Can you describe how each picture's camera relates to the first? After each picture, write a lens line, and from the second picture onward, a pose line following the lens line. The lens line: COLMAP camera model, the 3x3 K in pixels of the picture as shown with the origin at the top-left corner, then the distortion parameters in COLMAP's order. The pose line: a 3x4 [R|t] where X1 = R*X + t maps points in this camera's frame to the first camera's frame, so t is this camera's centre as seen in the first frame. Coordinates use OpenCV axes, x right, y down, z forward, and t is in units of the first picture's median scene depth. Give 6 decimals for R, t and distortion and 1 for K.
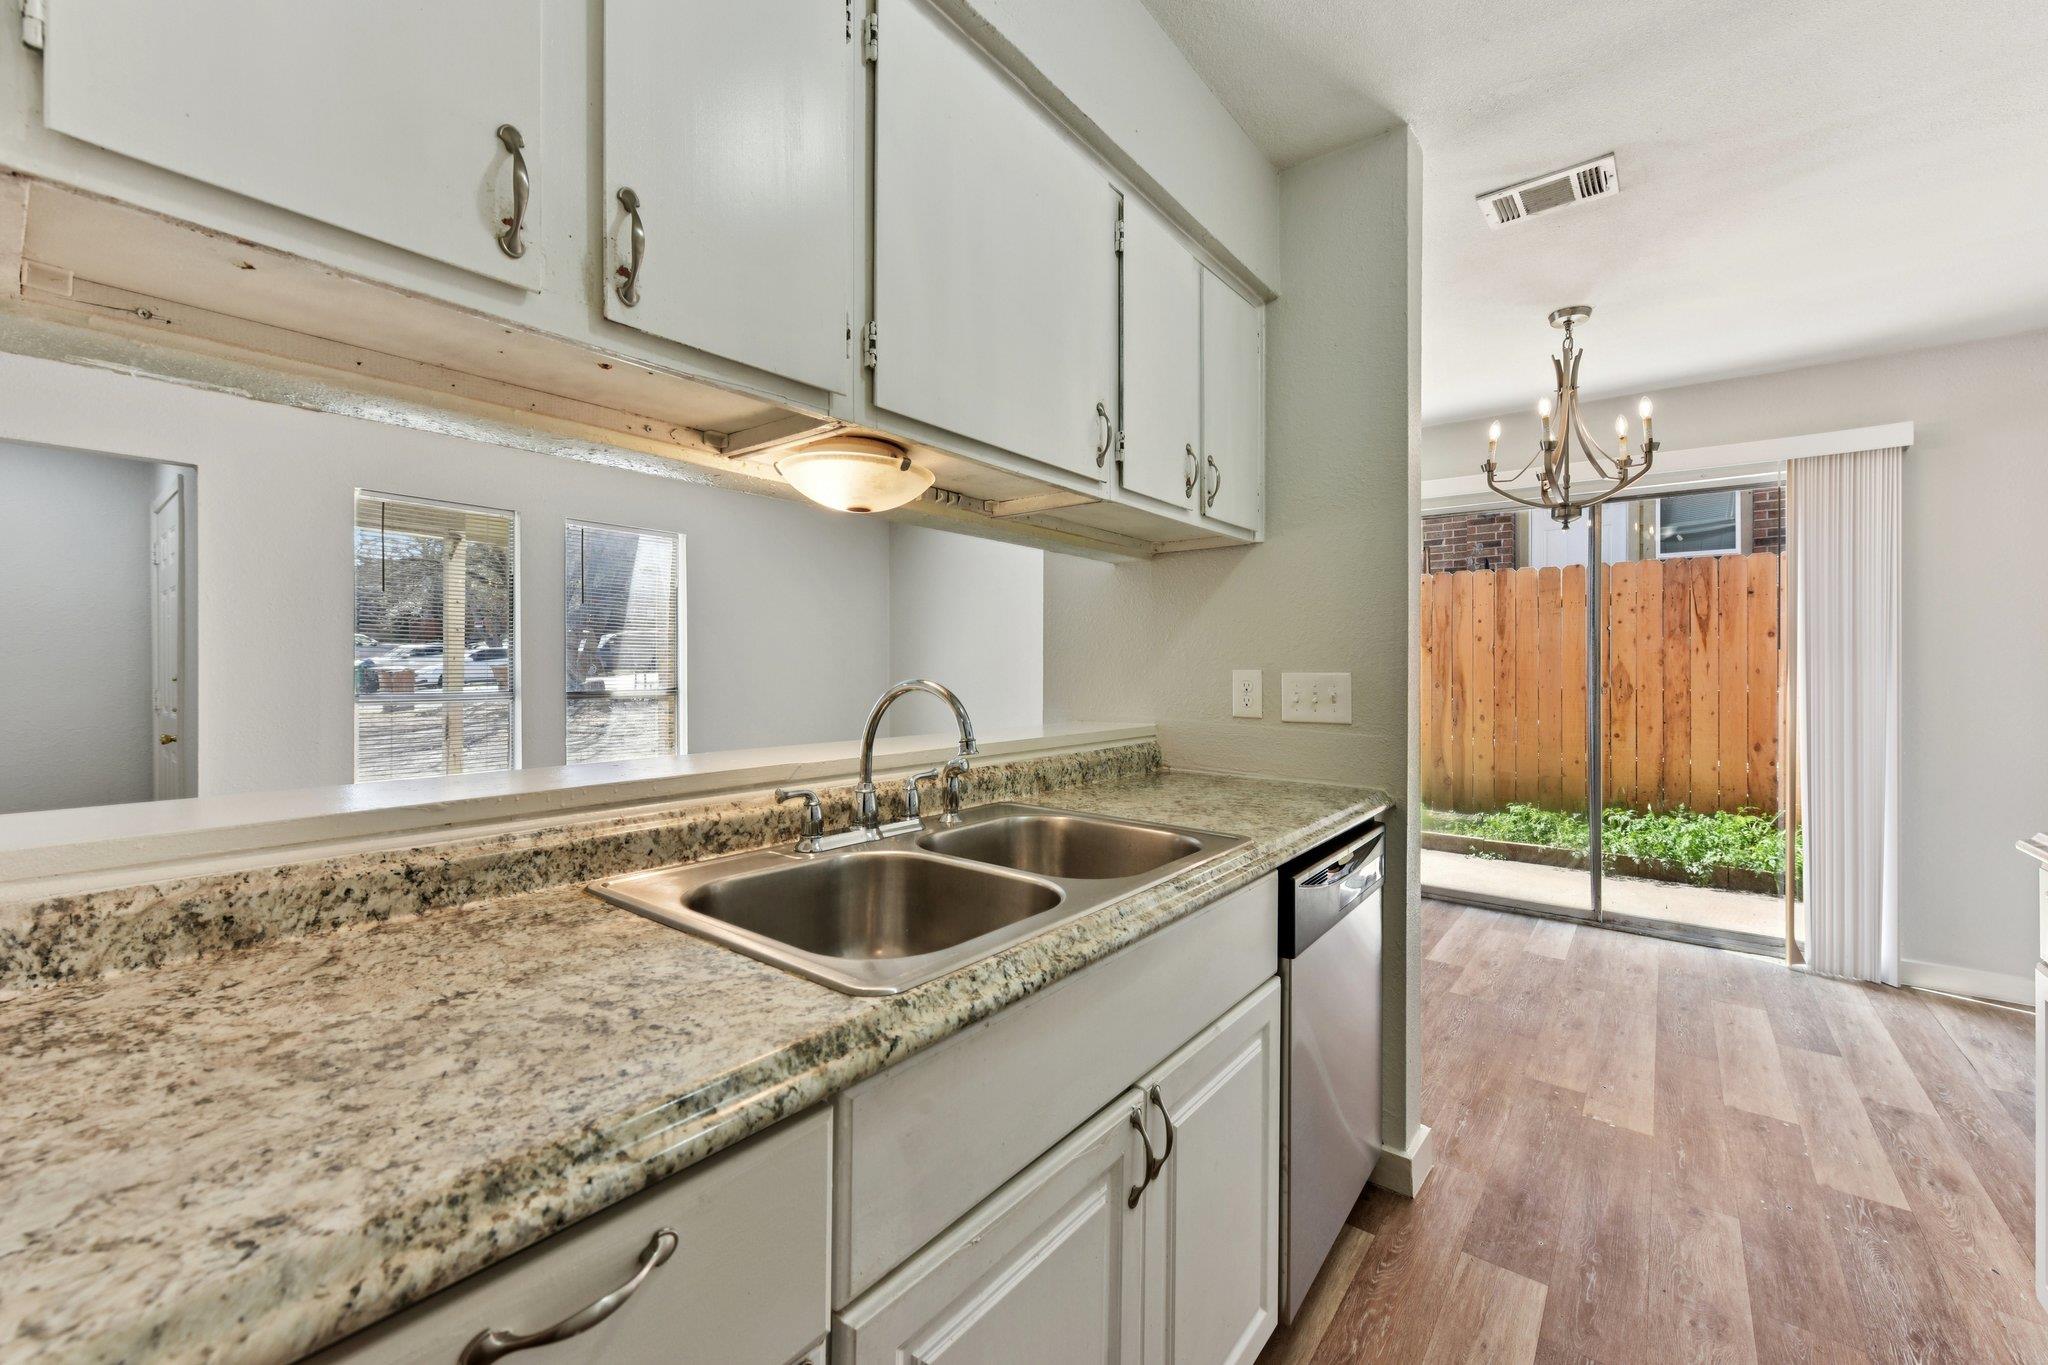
lens RADIAL K [[809.9, 0, 991.7], [0, 809.9, 655.8], [0, 0, 1]] dist [0.006248, -0.002866]
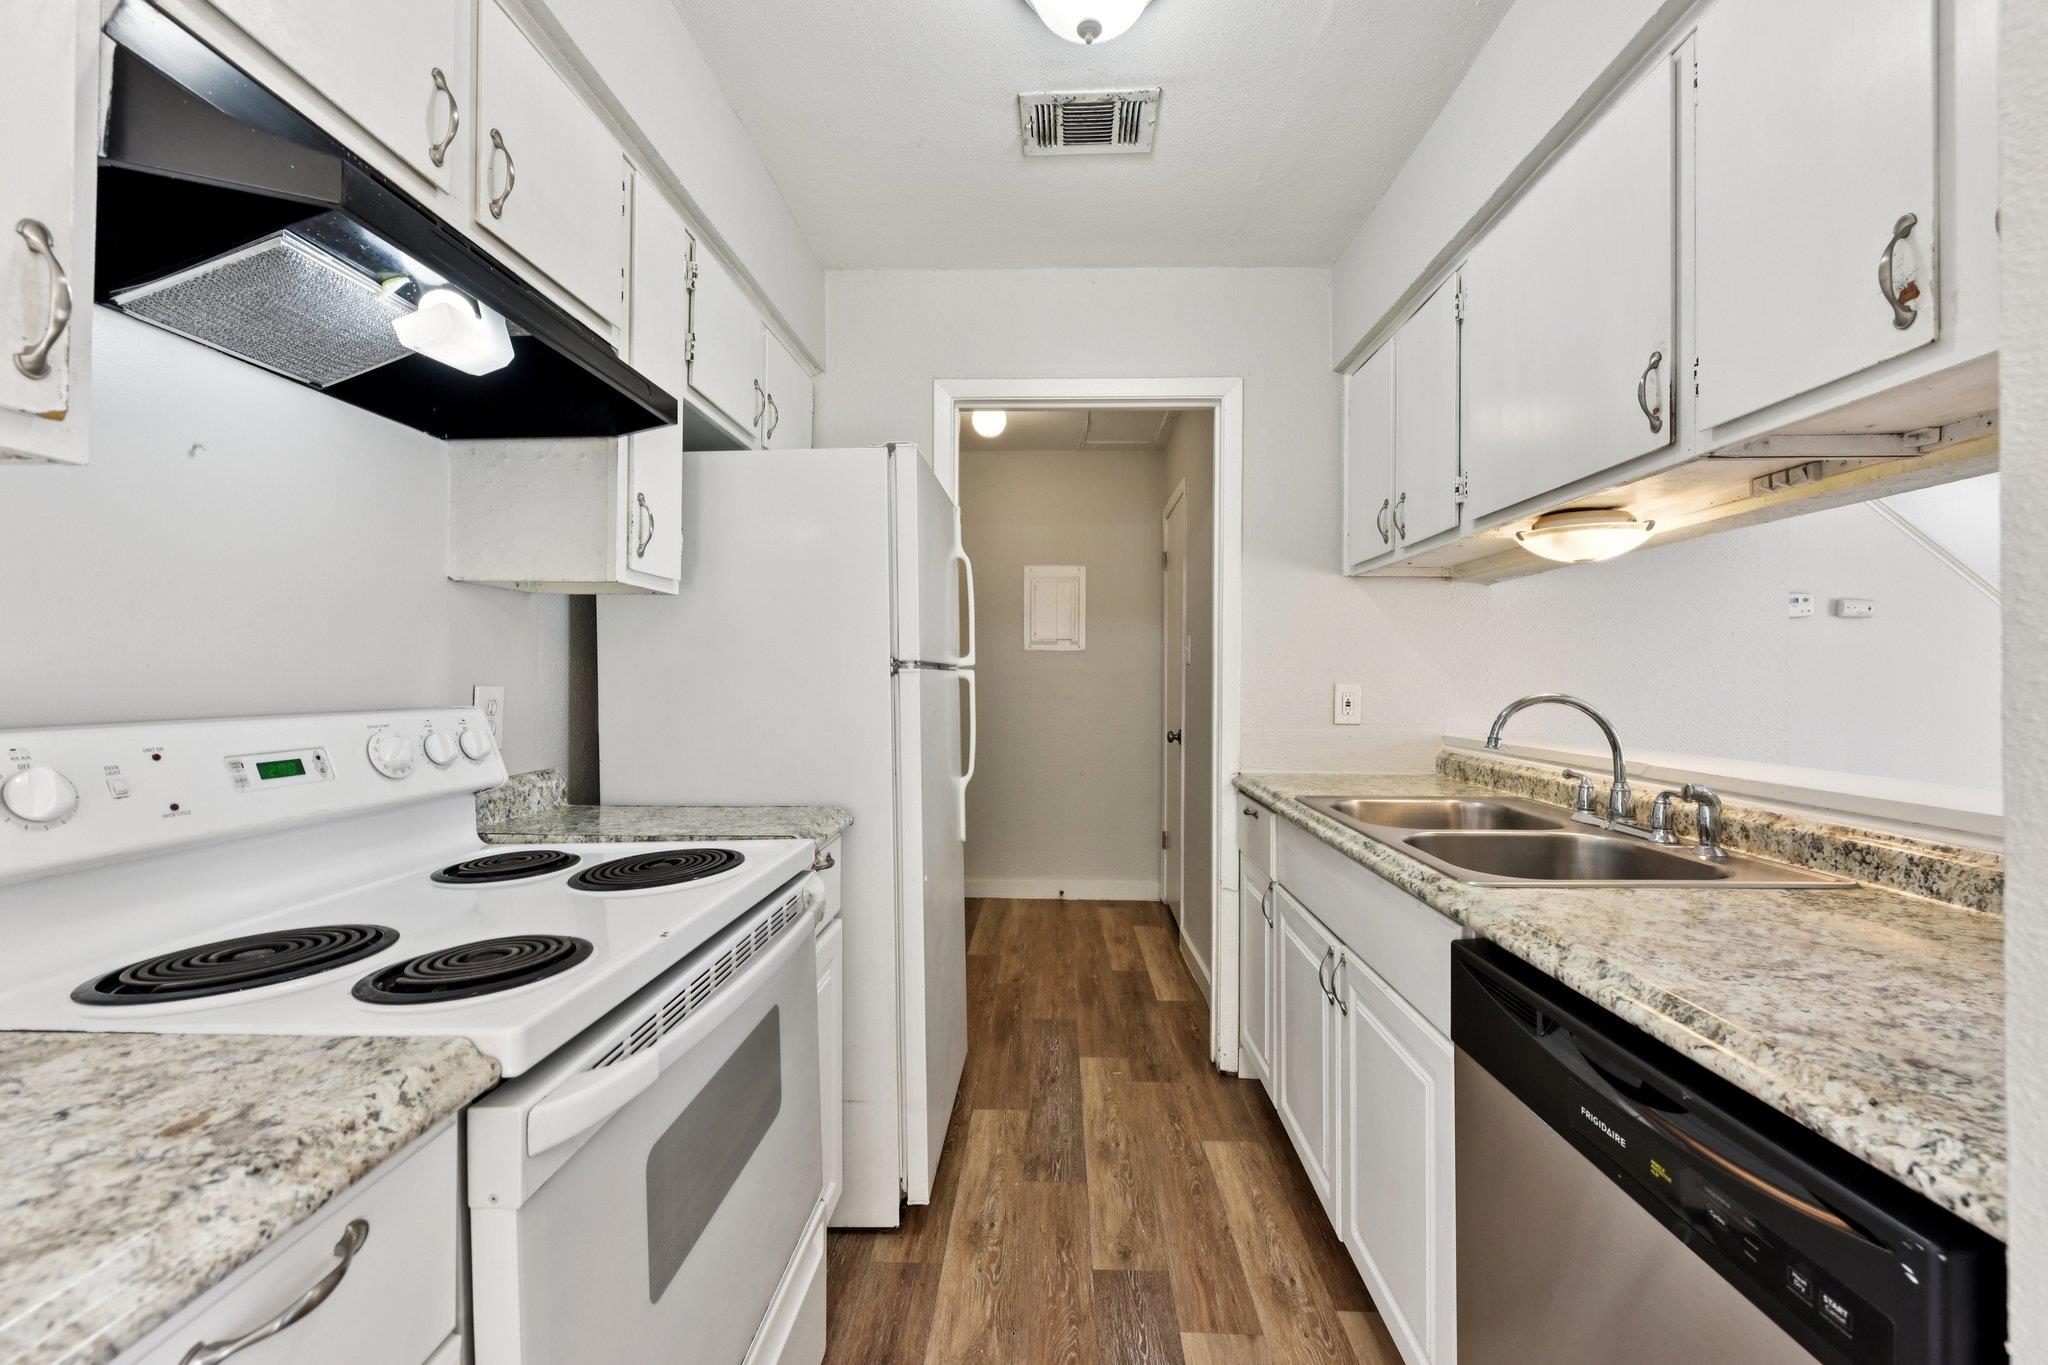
lens RADIAL K [[809.9, 0, 1031.0], [0, 809.9, 677.0], [0, 0, 1]] dist [0.006248, -0.002866]
pose [[-0.777835, 0.000116, -0.628468, 1.091236], [0.014201, 0.999748, -0.017391, -0.004151], [0.628308, -0.022452, -0.777641, 1.122497]]
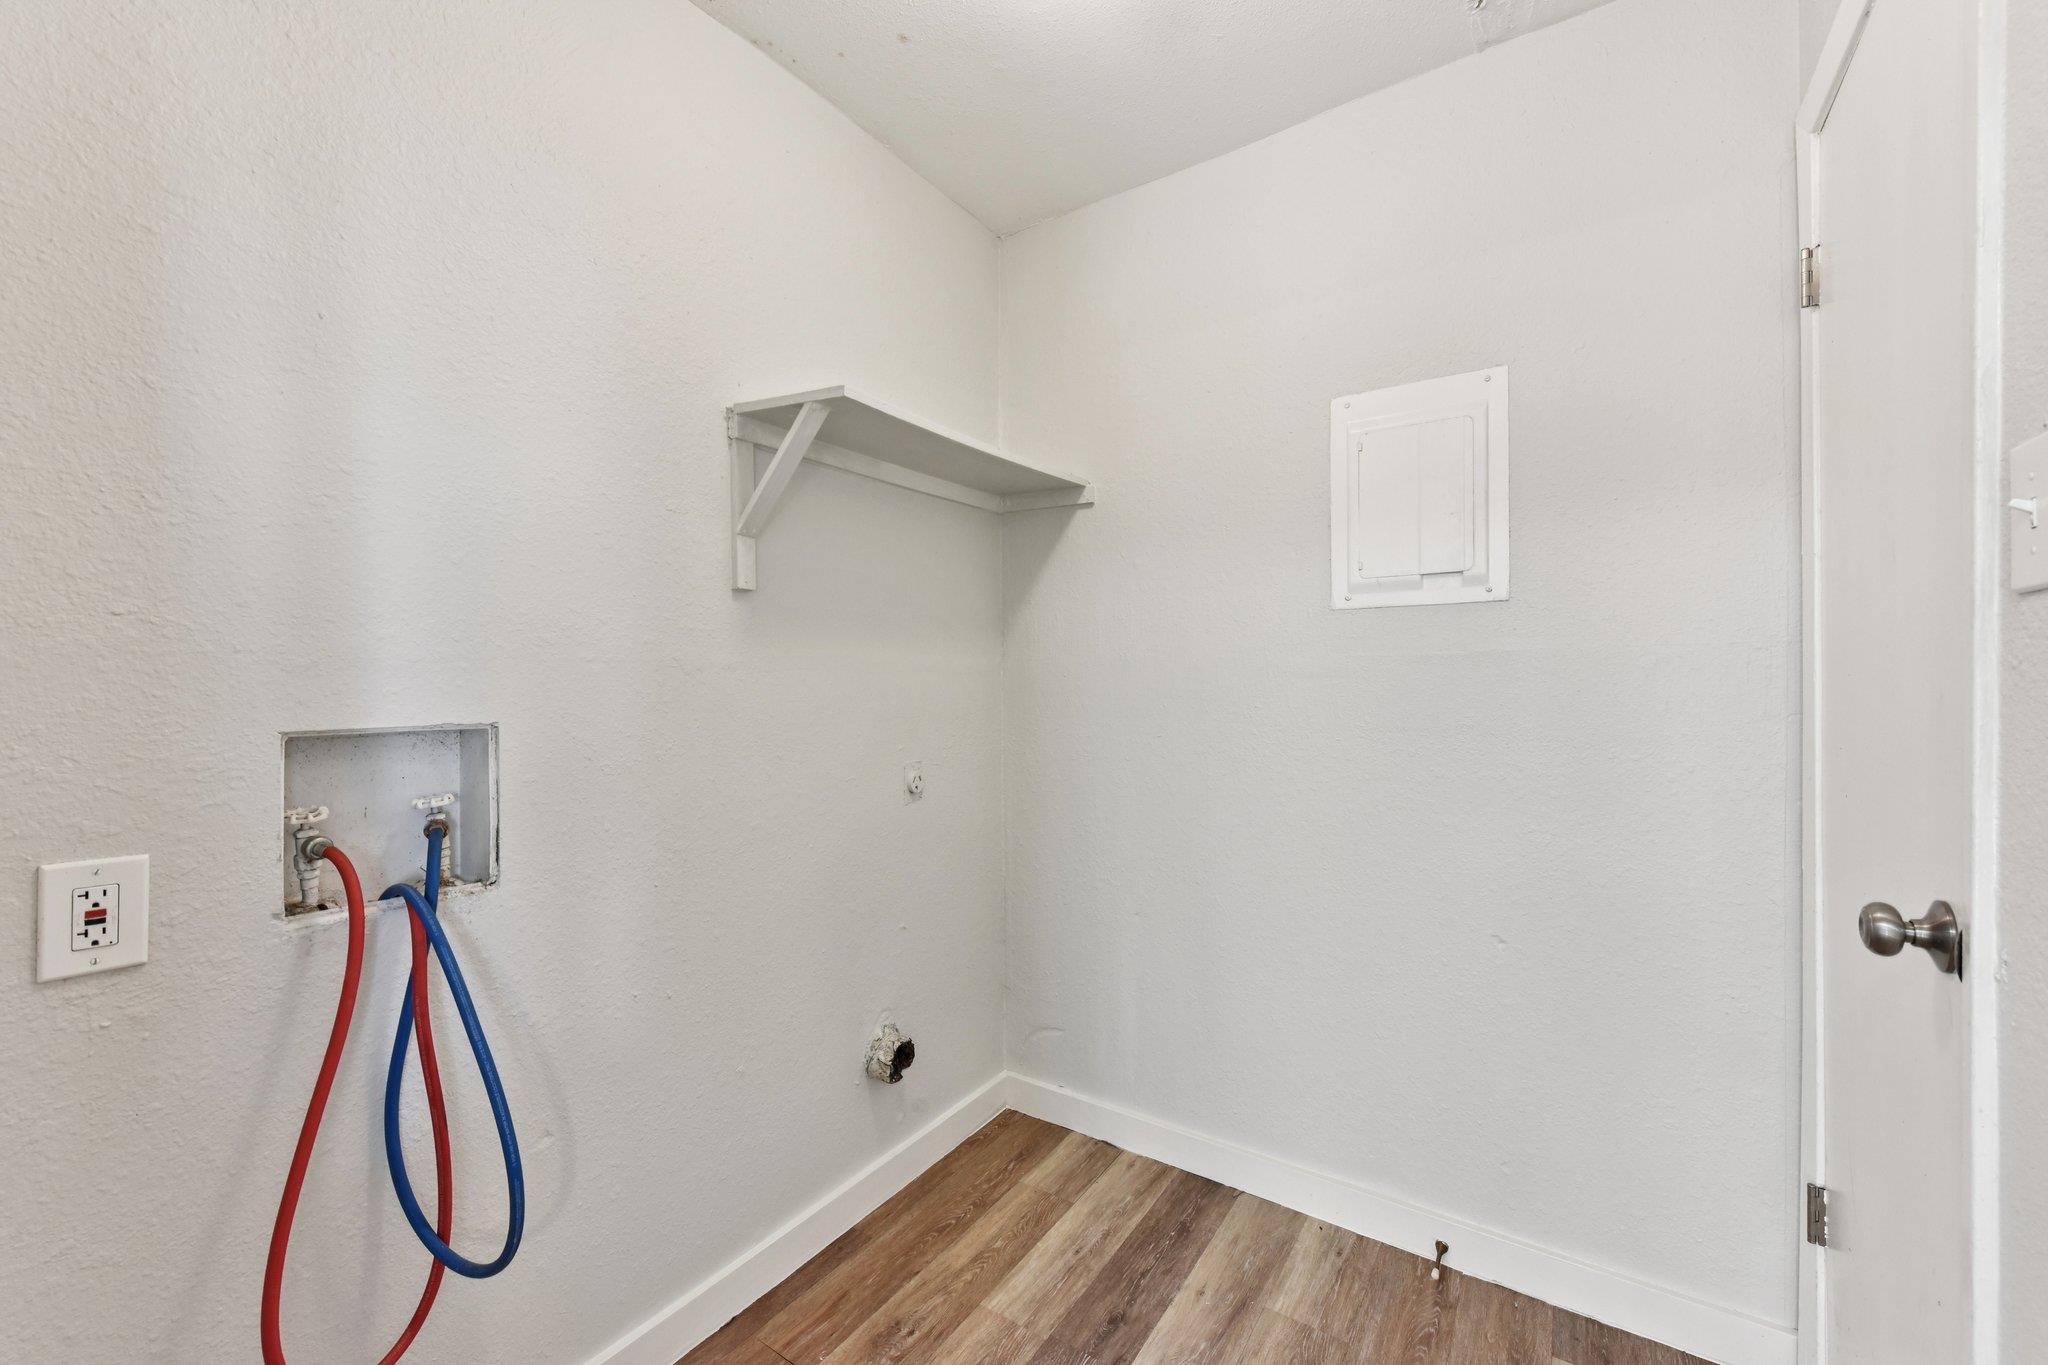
lens RADIAL K [[809.9, 0, 1028.3], [0, 809.9, 686.5], [0, 0, 1]] dist [0.006248, -0.002866]
pose [[-0.992895, 0.014431, -0.118115, -1.423336], [0.016632, 0.999706, -0.017663, -0.047918], [0.117825, -0.019502, -0.992843, -1.253088]]
